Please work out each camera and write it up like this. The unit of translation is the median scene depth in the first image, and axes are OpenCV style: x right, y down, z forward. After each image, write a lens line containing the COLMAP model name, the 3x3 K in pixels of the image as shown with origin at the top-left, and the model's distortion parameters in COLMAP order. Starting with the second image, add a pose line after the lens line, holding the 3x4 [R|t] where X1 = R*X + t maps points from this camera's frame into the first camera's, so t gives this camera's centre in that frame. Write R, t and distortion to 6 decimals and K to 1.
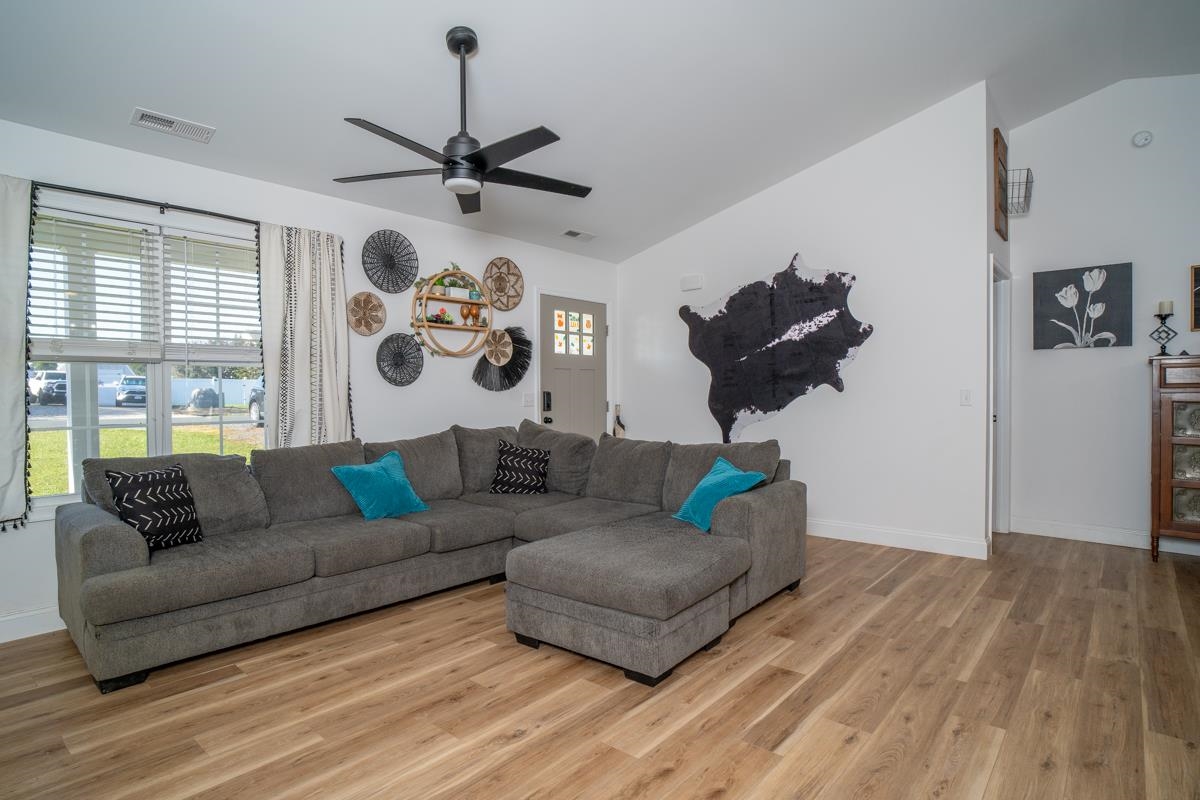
lens RADIAL K [[628.8, 0, 600.4], [0, 628.8, 409.5], [0, 0, 1]] dist [-0.053842, 0.026883]
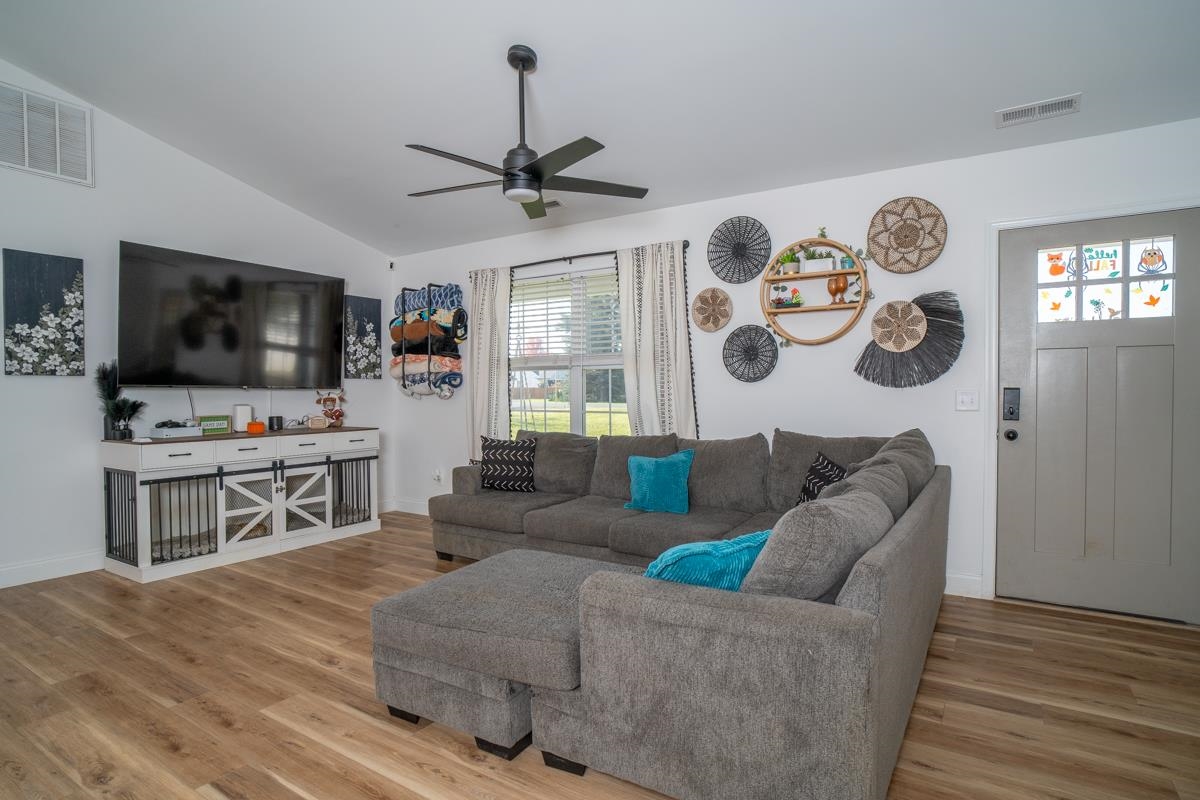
lens RADIAL K [[628.8, 0, 600.4], [0, 628.8, 409.5], [0, 0, 1]] dist [-0.053842, 0.026883]
pose [[0.138497, 0.036182, -0.989702, 0.658527], [-0.024251, 0.999157, 0.033134, -0.026376], [0.990066, 0.019412, 0.139258, 0.761313]]
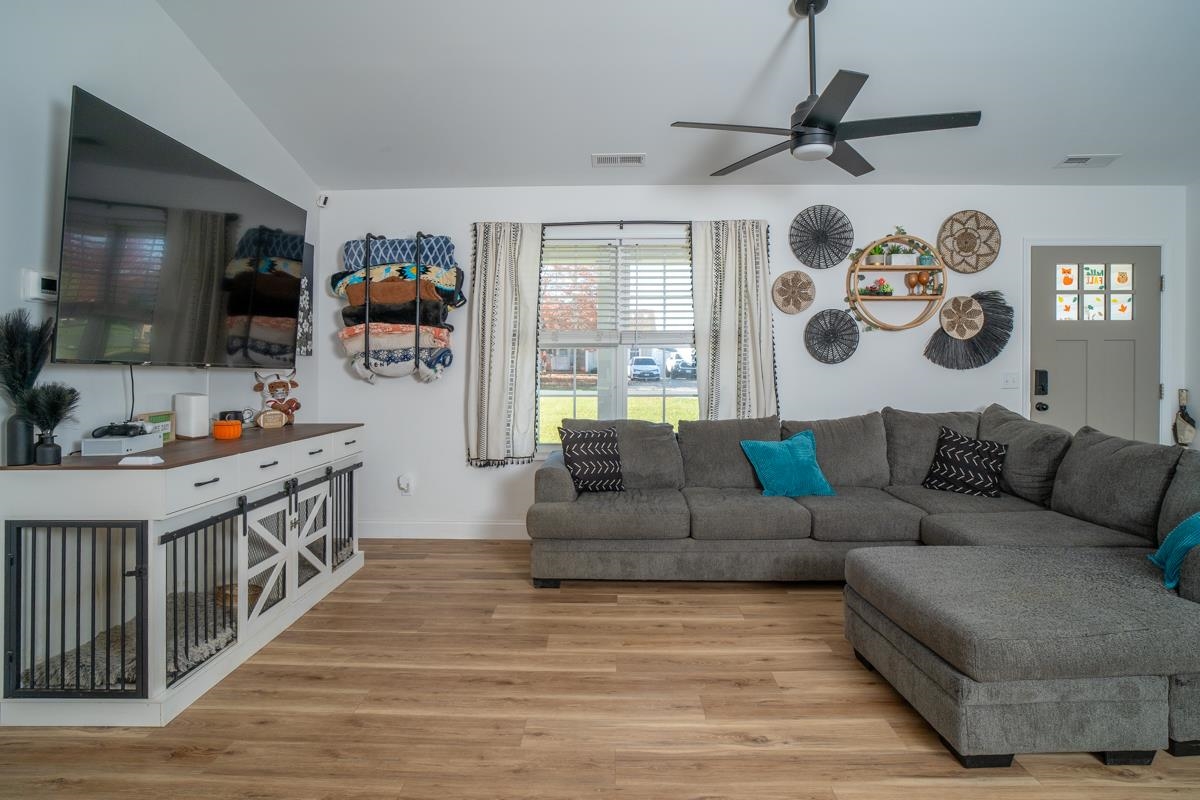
lens RADIAL K [[643.3, 0, 599.1], [0, 643.3, 376.0], [0, 0, 1]] dist [-0.057571, 0.029388]
pose [[0.635685, 0.009290, -0.771892, 0.246600], [-0.022459, 0.999727, -0.006464, -0.005364], [0.771621, 0.021445, 0.635720, 0.113961]]
